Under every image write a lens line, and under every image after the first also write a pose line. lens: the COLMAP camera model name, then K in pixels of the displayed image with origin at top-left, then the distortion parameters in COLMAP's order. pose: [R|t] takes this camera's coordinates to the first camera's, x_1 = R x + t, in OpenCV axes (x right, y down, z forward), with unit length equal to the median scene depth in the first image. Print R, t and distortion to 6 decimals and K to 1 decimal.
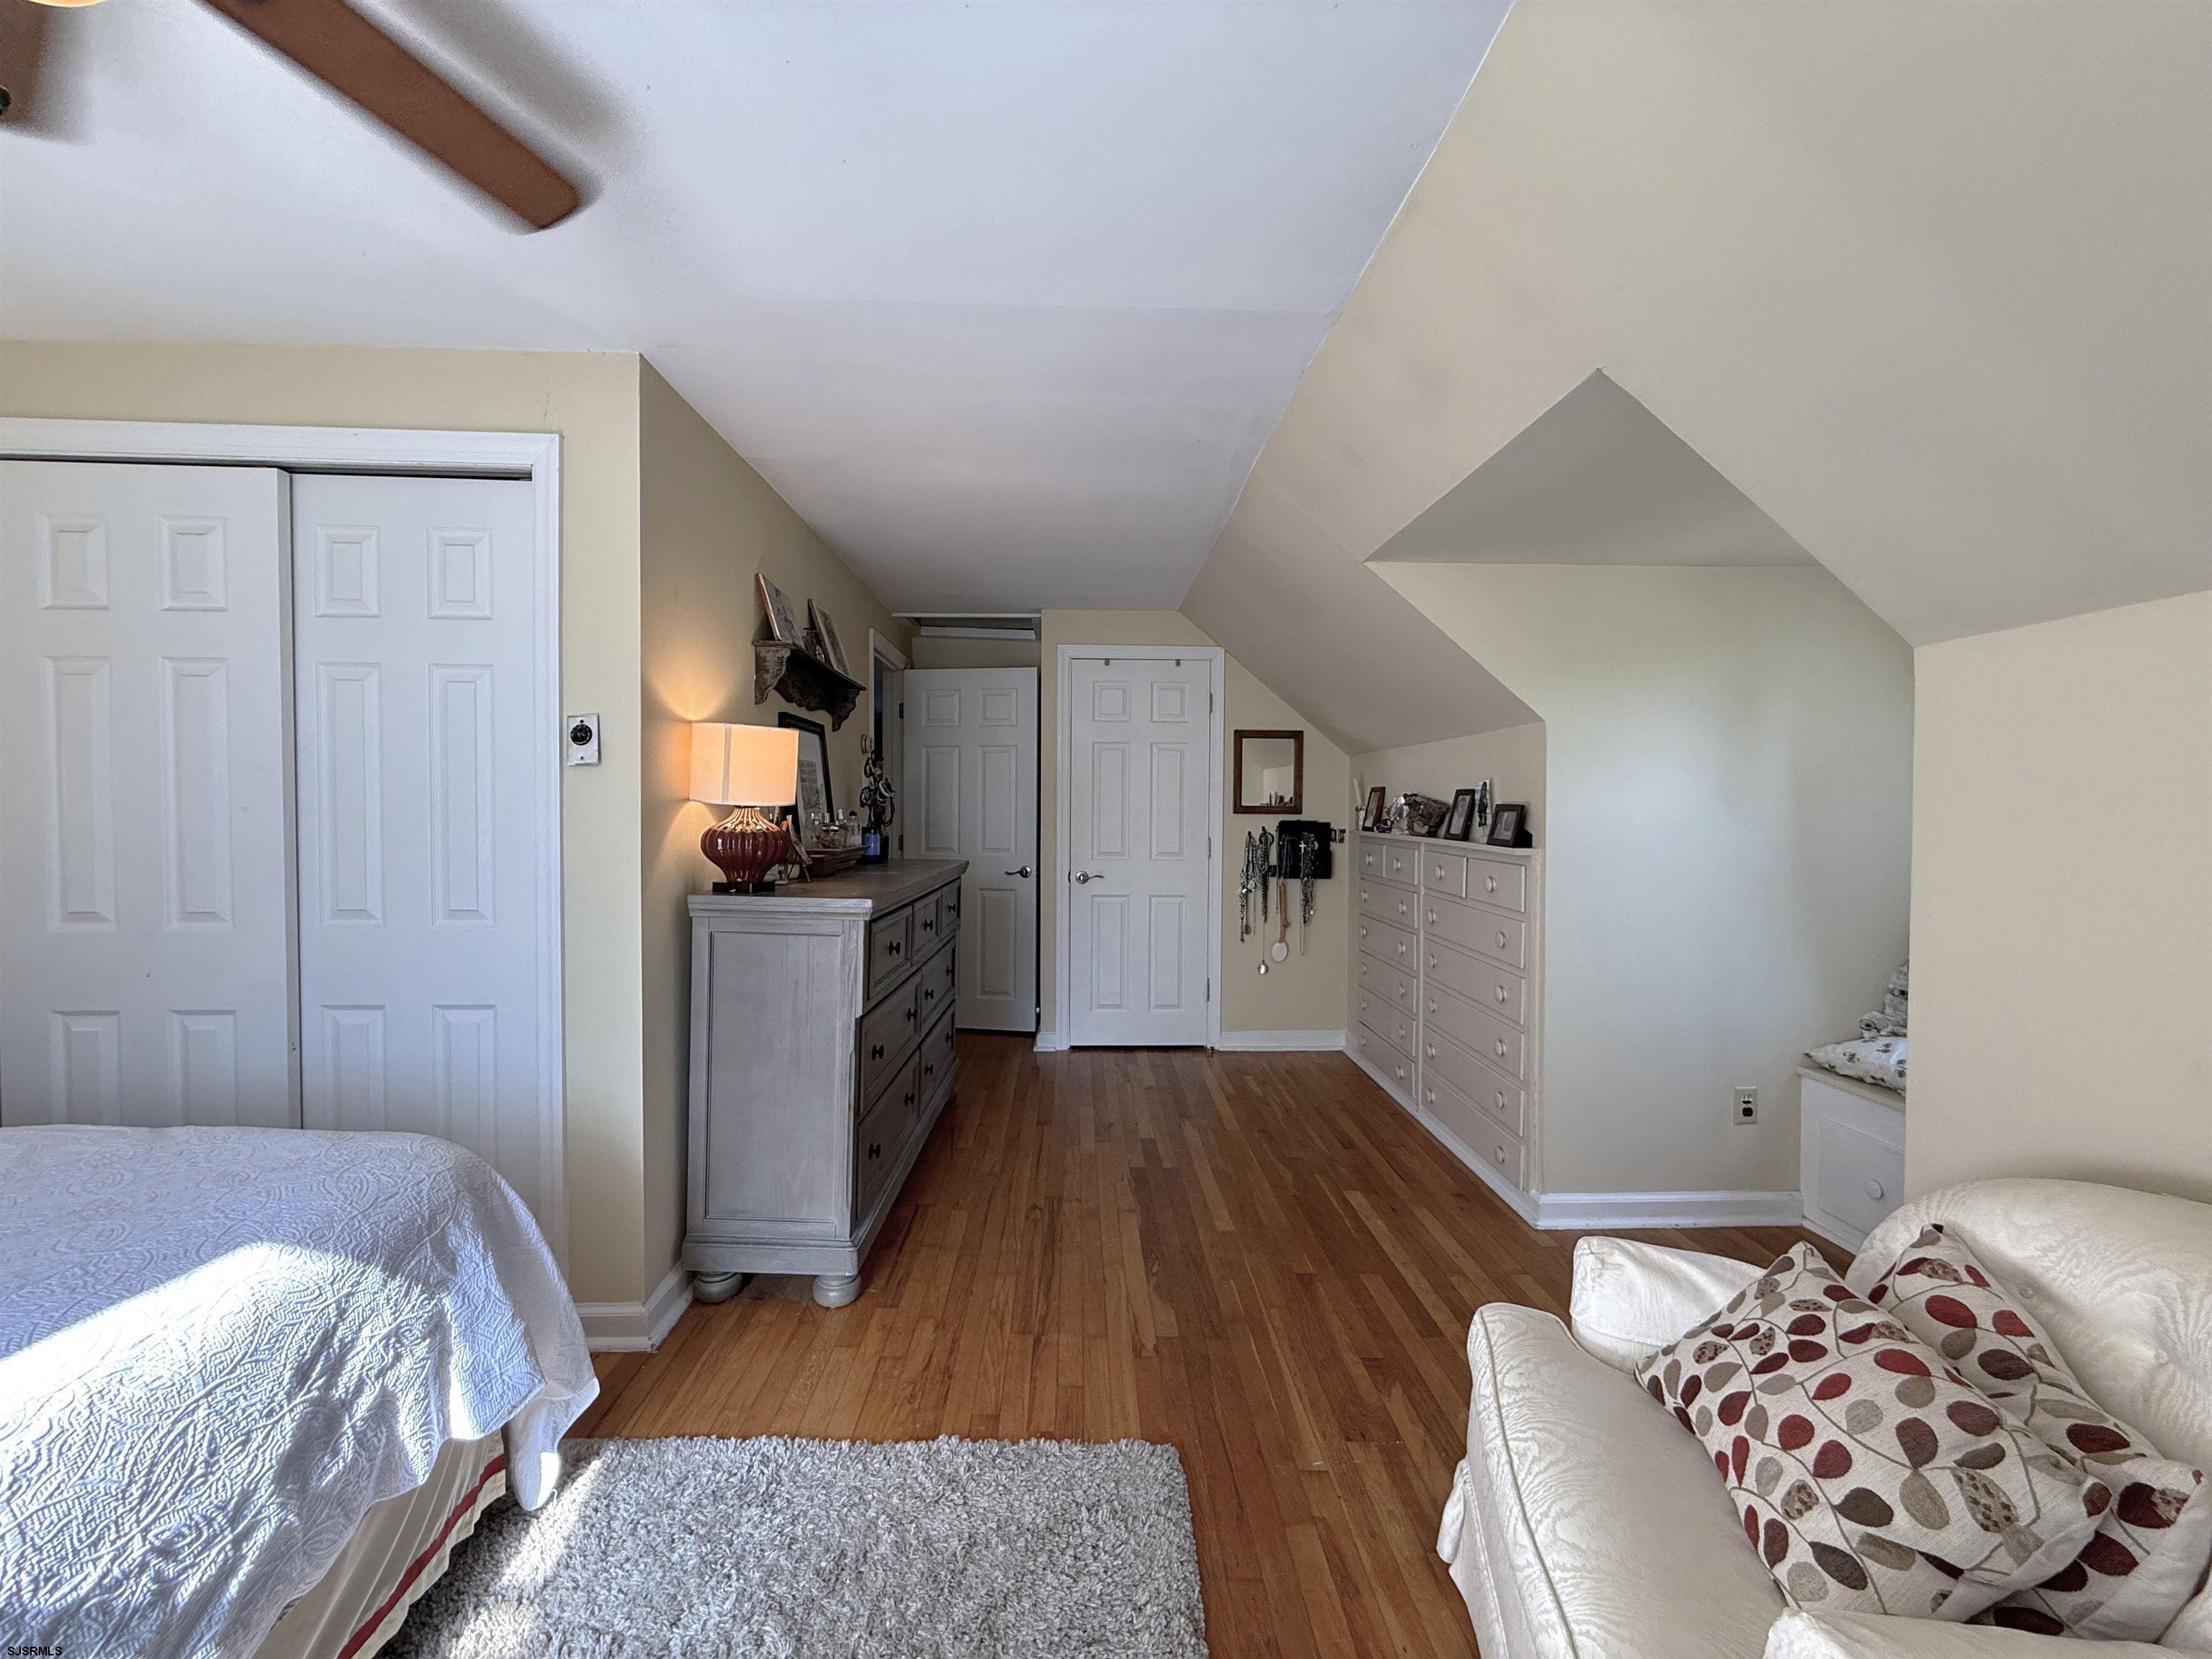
lens RADIAL K [[881.2, 0, 1098.9], [0, 881.2, 828.3], [0, 0, 1]] dist [-0.001129, 0.000500]
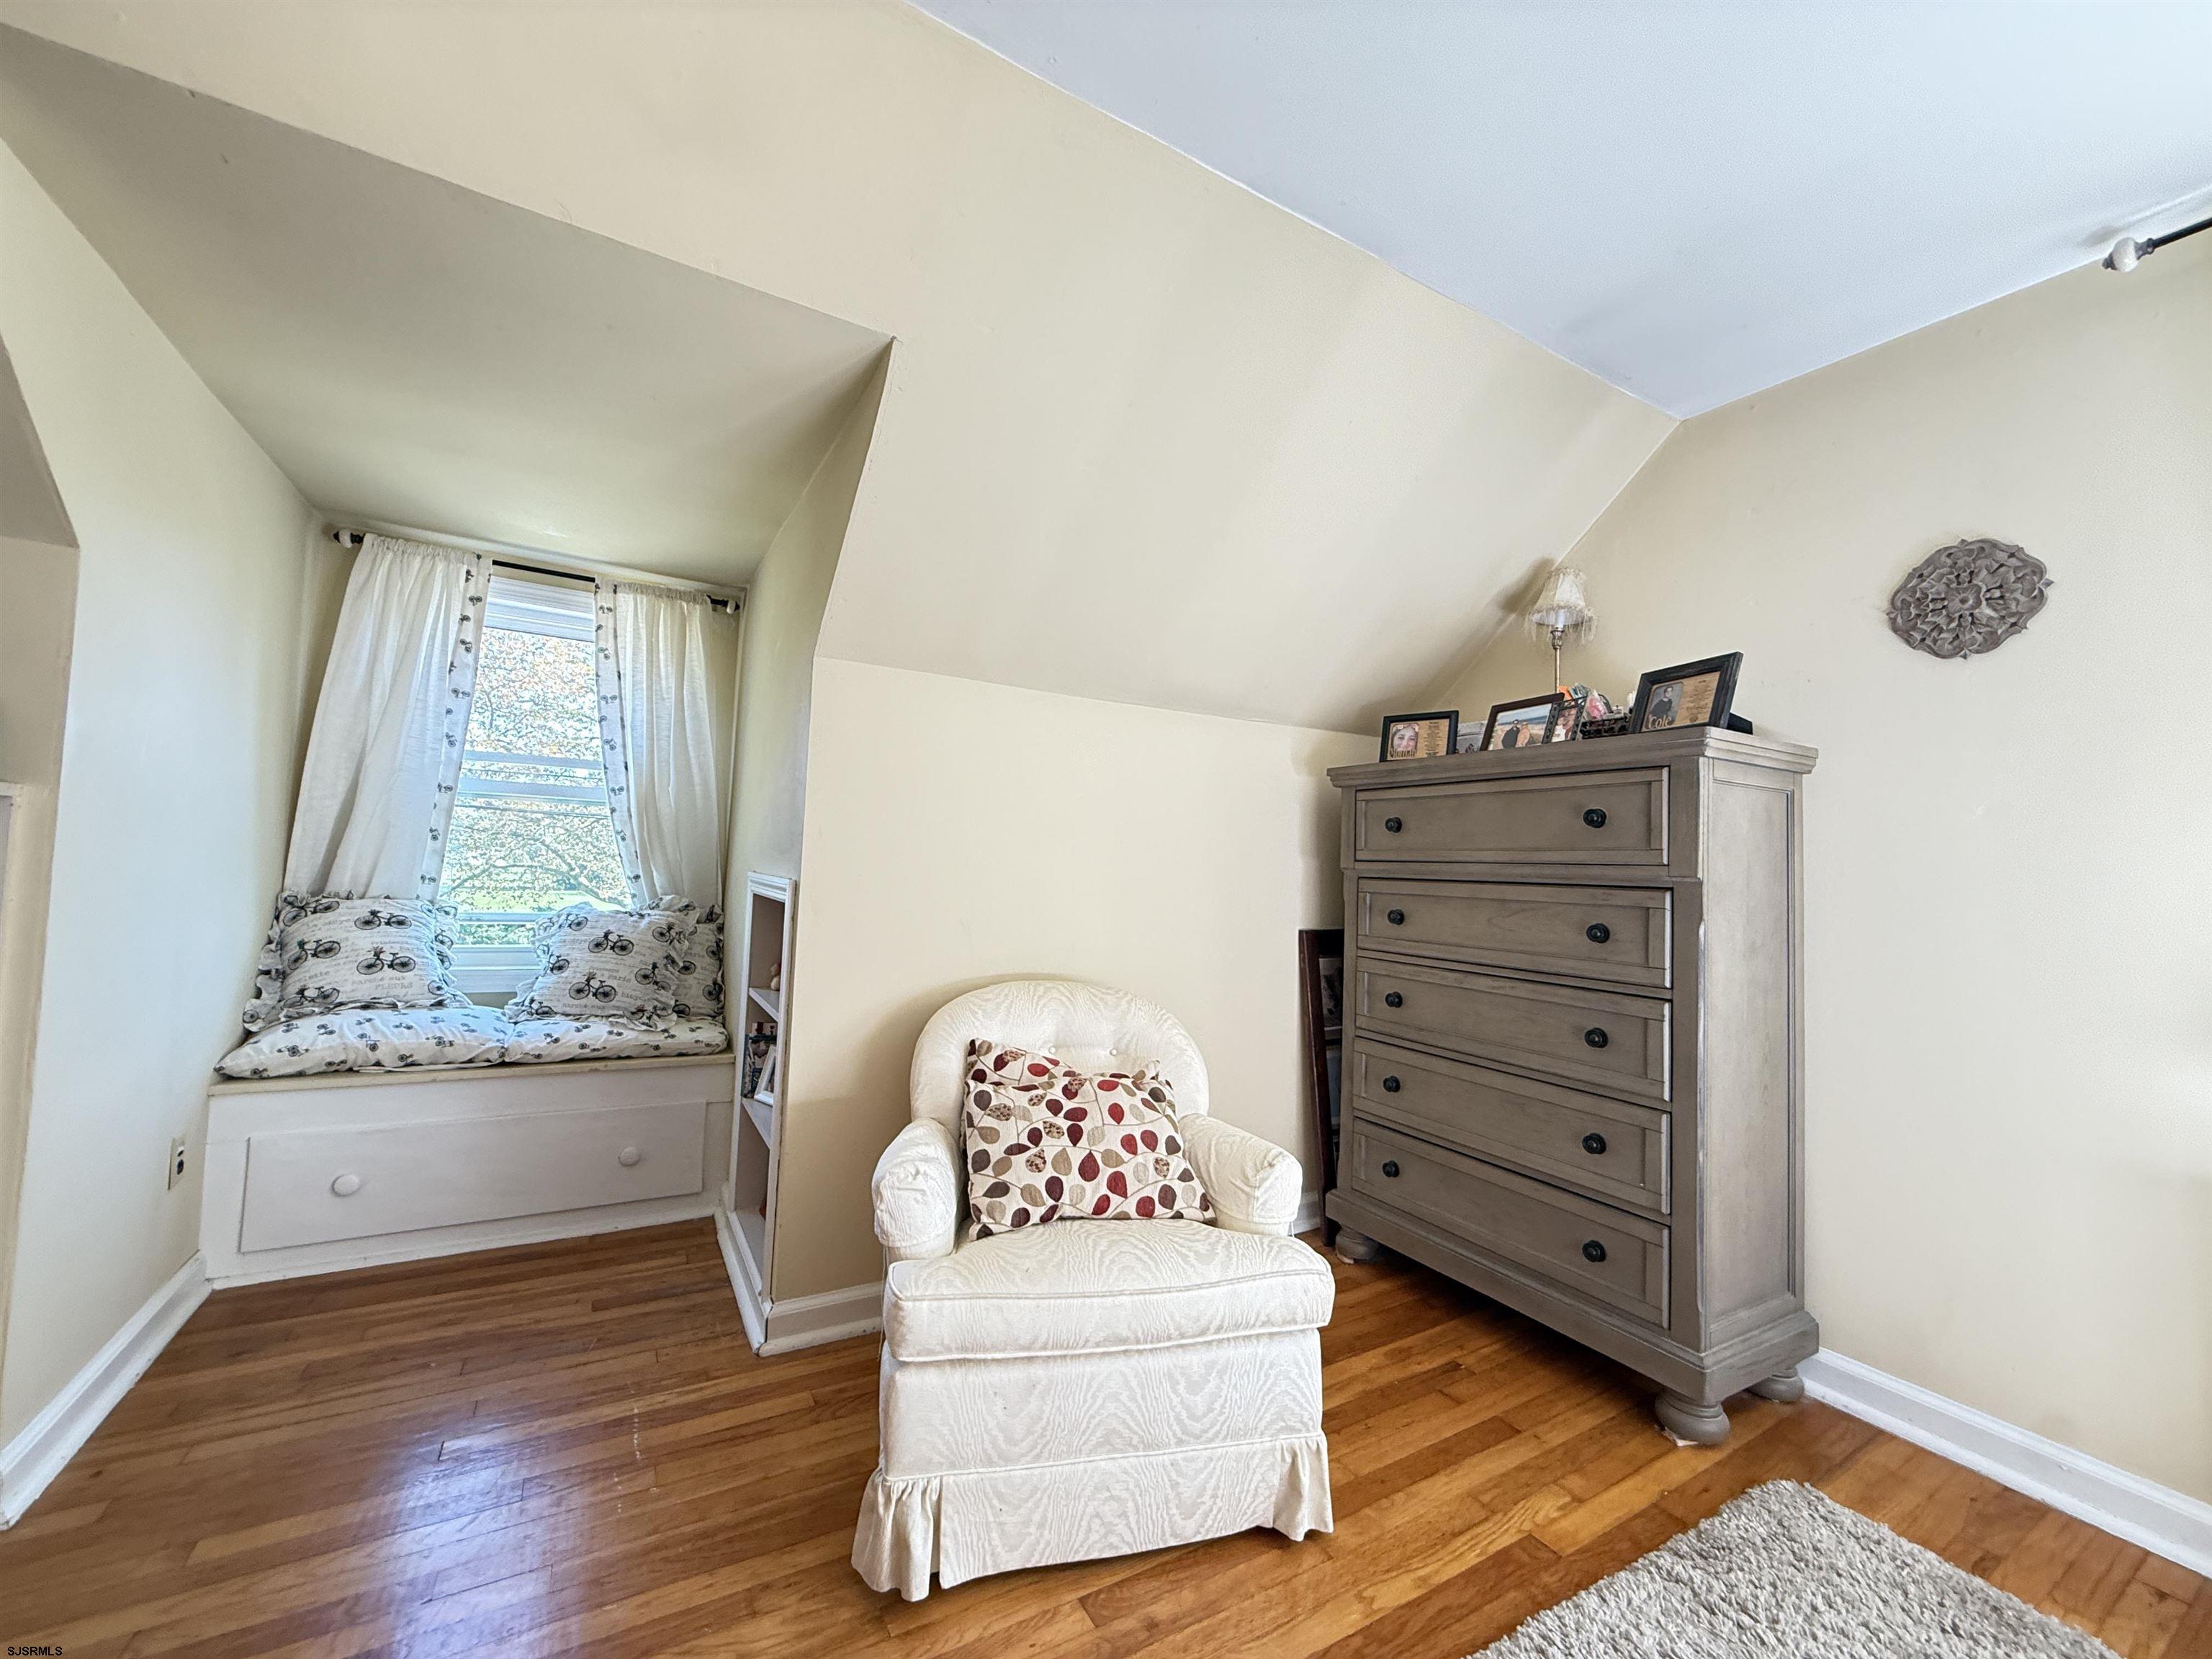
lens RADIAL K [[881.2, 0, 1097.2], [0, 881.2, 825.8], [0, 0, 1]] dist [-0.001129, 0.000500]
pose [[-0.471064, 0.016267, 0.881949, -0.274977], [-0.027320, 0.999081, -0.033019, 0.051138], [-0.881676, -0.039649, -0.470187, 0.747472]]
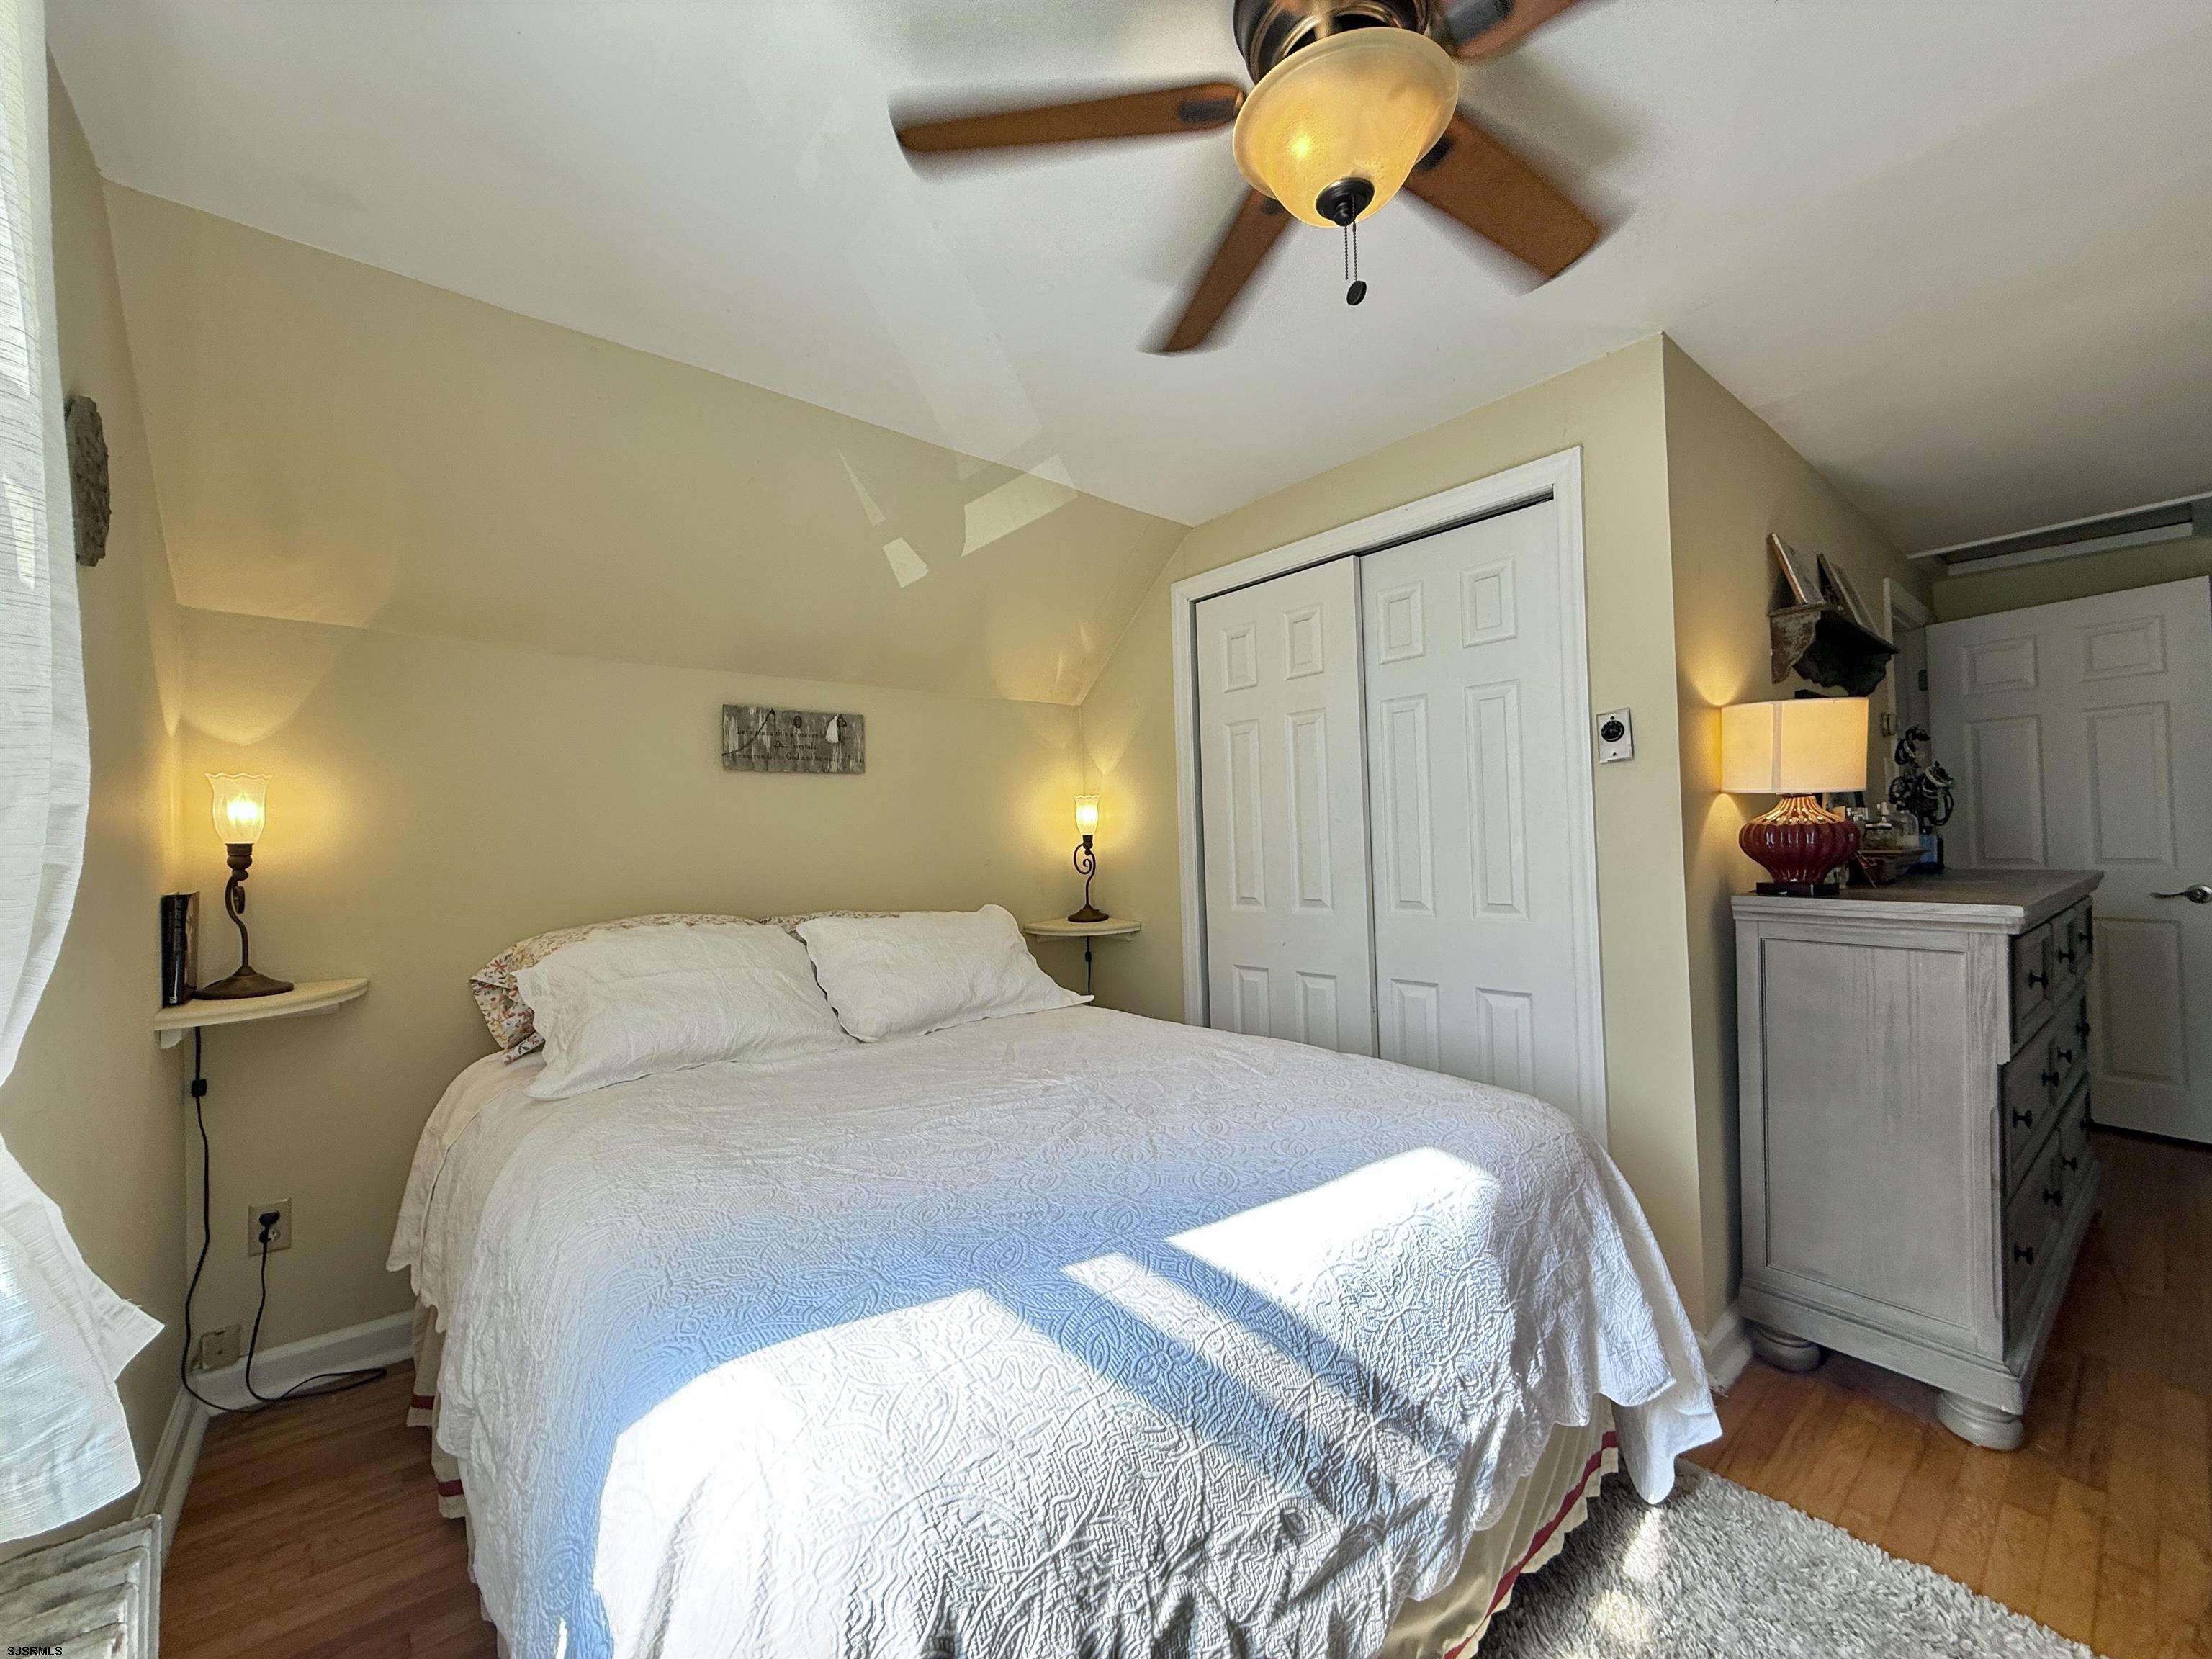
lens RADIAL K [[881.2, 0, 1096.6], [0, 881.2, 827.1], [0, 0, 1]] dist [-0.001129, 0.000500]
pose [[0.610323, -0.041558, -0.791061, -0.125554], [0.015739, 0.999062, -0.040343, 0.027313], [0.791996, 0.012171, 0.610405, -0.061798]]
